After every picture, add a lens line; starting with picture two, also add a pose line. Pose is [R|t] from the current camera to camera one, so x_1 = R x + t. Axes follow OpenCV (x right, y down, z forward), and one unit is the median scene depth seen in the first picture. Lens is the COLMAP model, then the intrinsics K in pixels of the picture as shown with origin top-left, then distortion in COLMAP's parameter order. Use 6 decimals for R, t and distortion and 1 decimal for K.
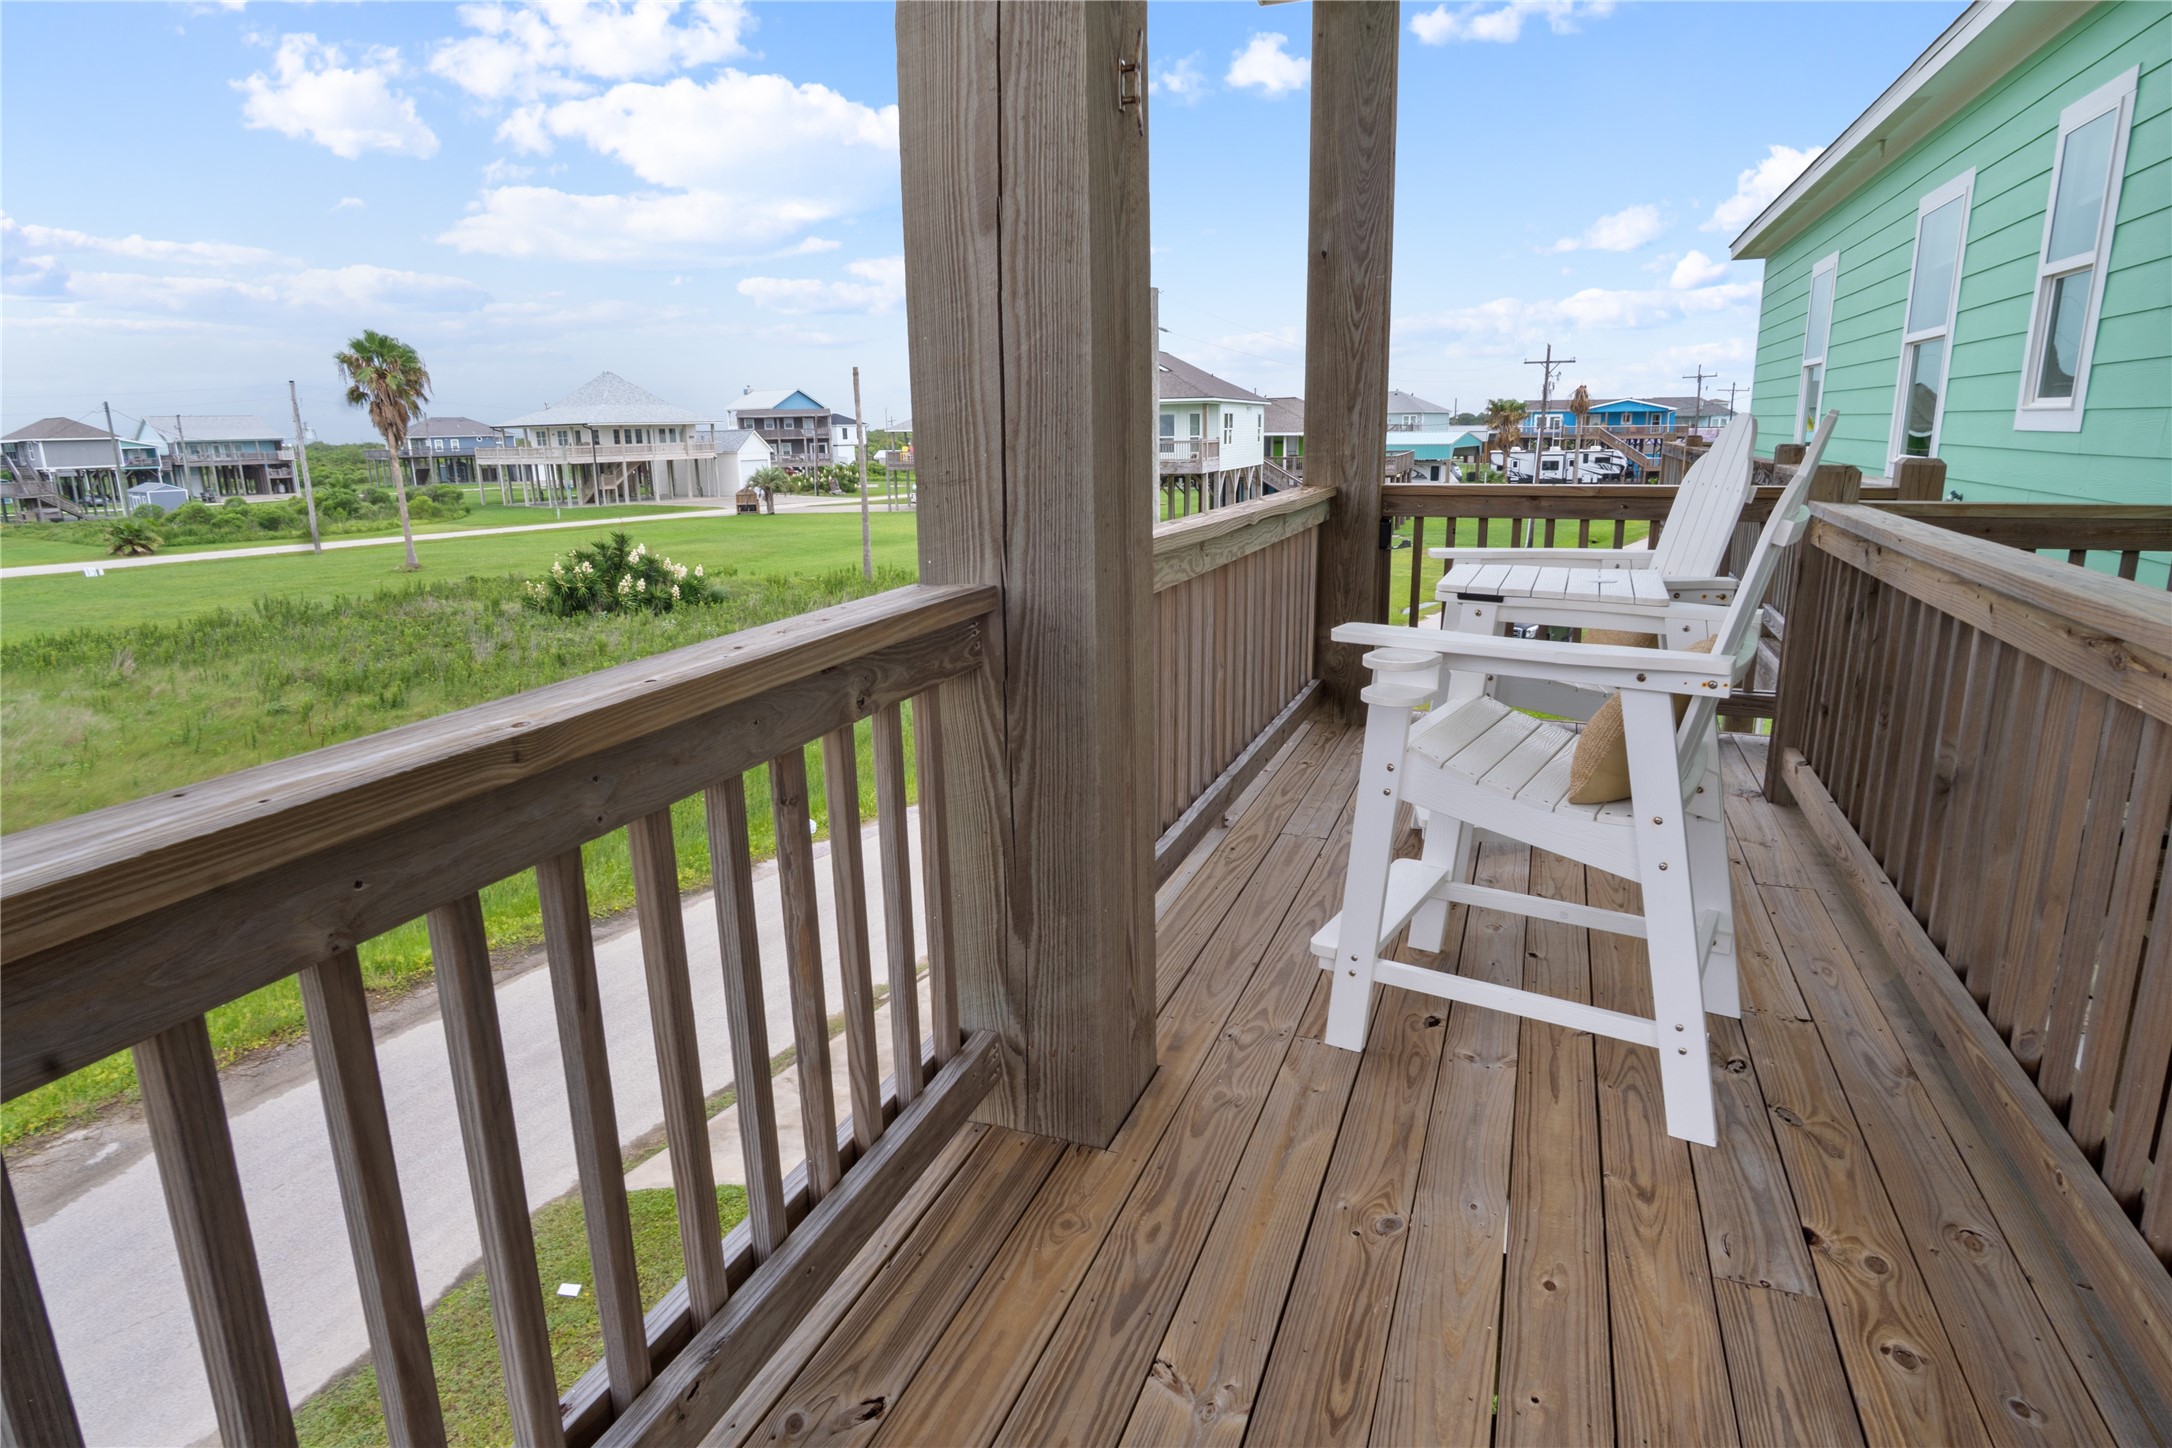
lens RADIAL K [[1157.8, 0, 1067.8], [0, 1157.8, 738.9], [0, 0, 1]] dist [-0.024668, 0.002315]
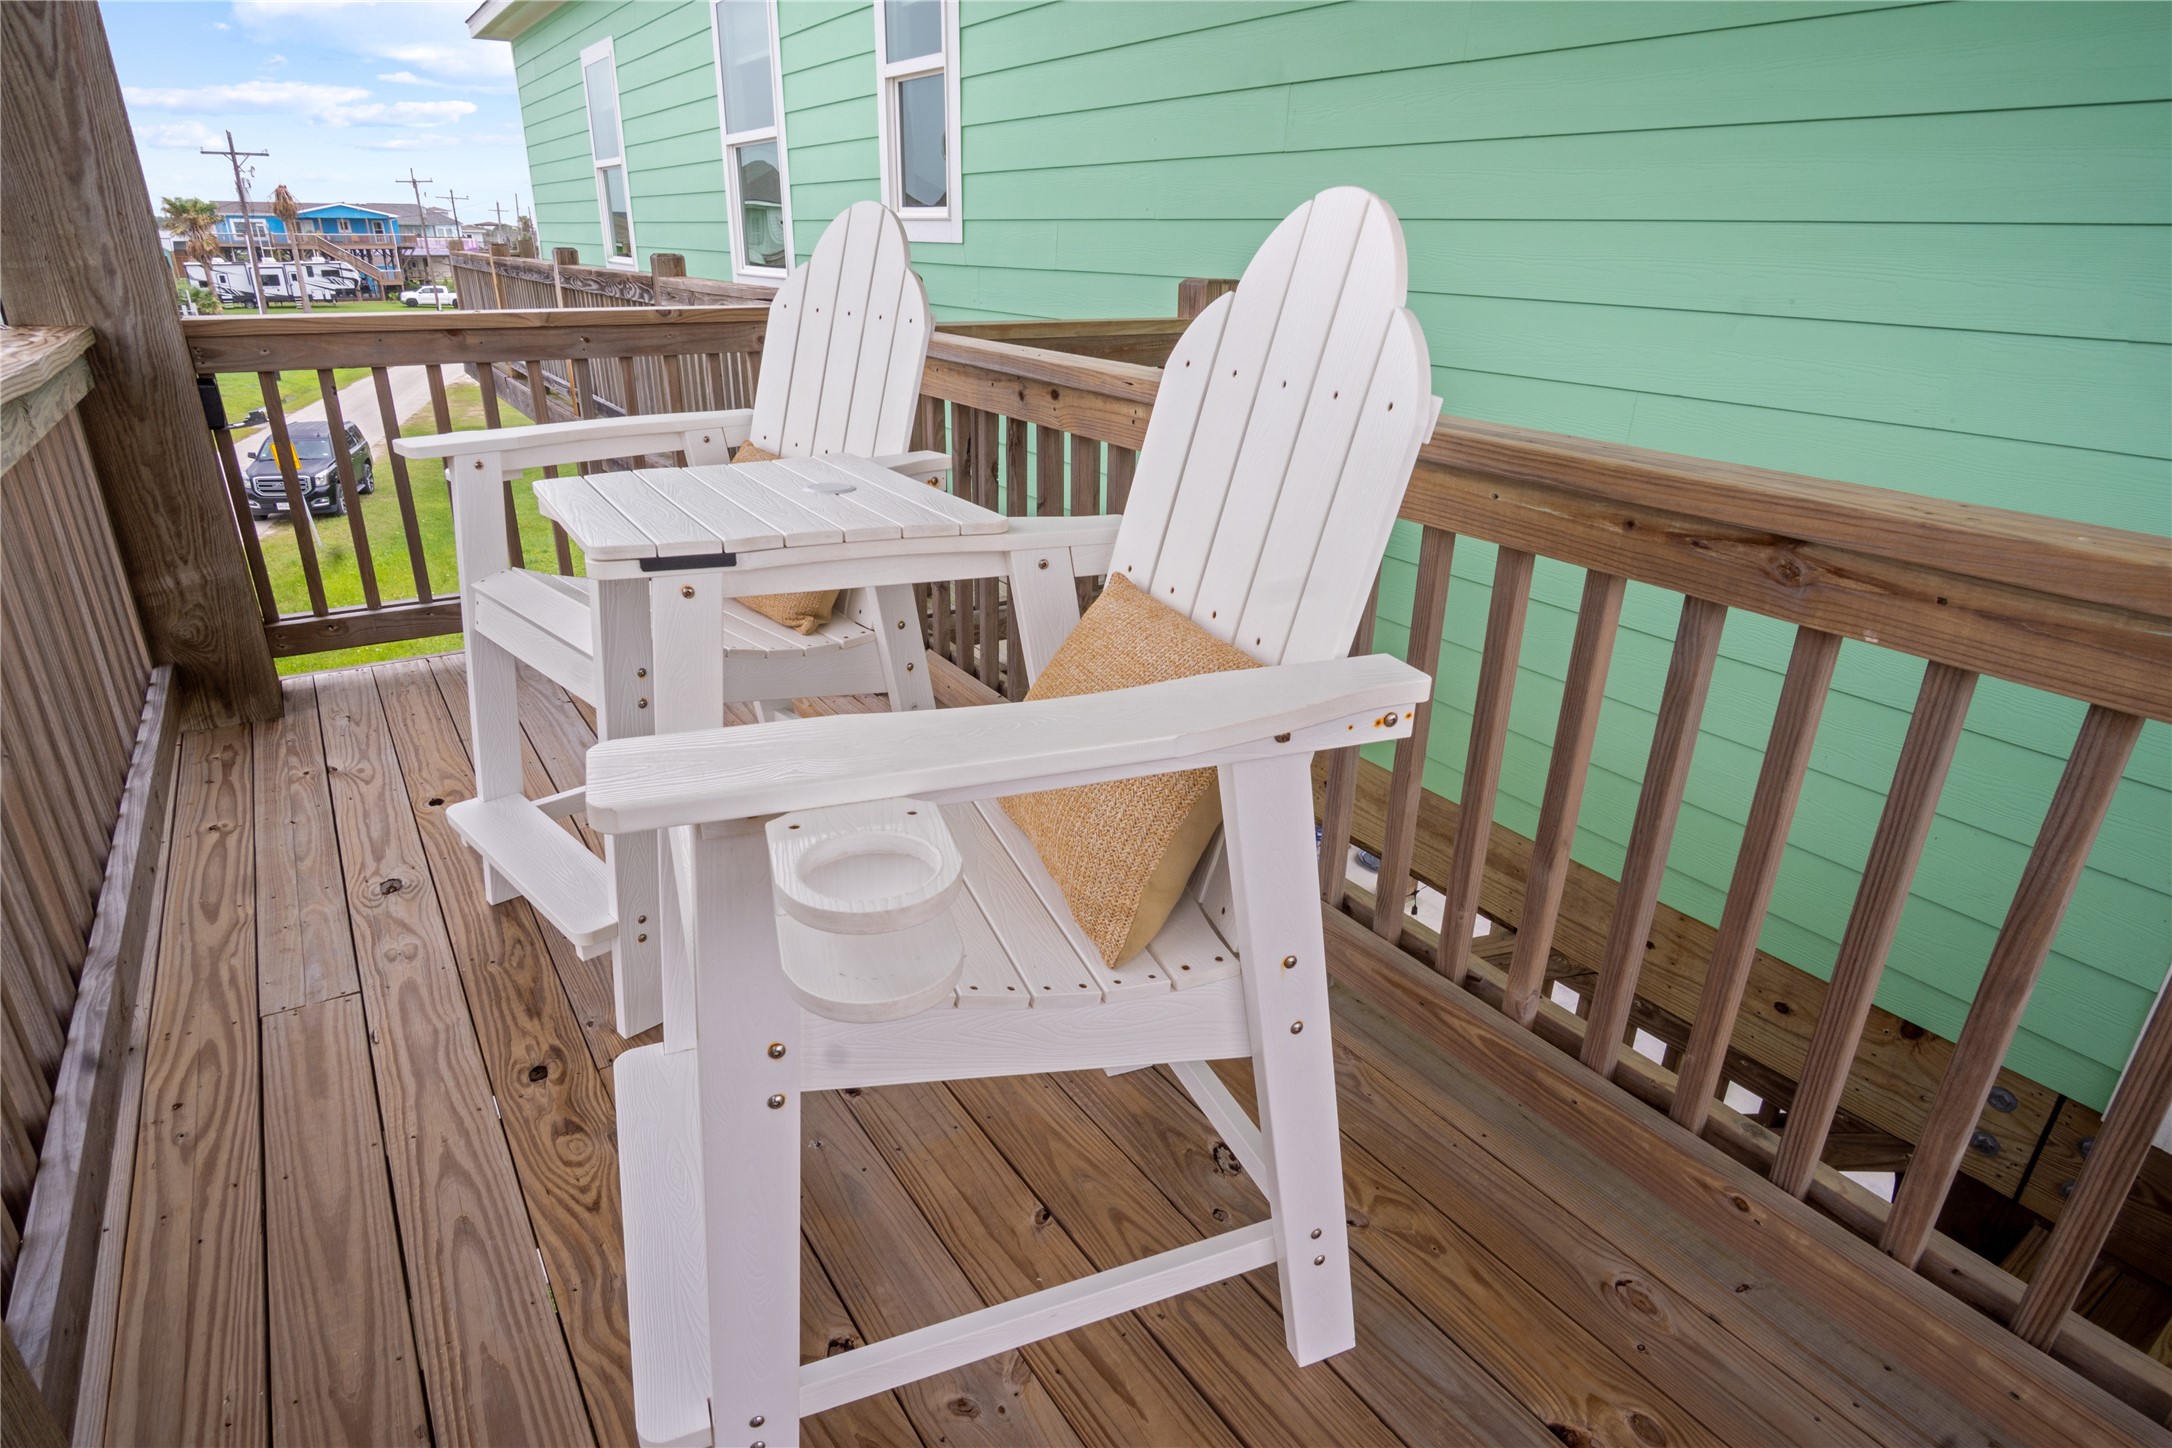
lens RADIAL K [[1157.8, 0, 1075.1], [0, 1157.8, 720.5], [0, 0, 1]] dist [-0.024668, 0.002315]
pose [[0.564426, -0.291750, 0.772208, 0.009229], [0.185571, 0.956362, 0.225687, -0.027924], [-0.804355, 0.015916, 0.593936, 0.115090]]
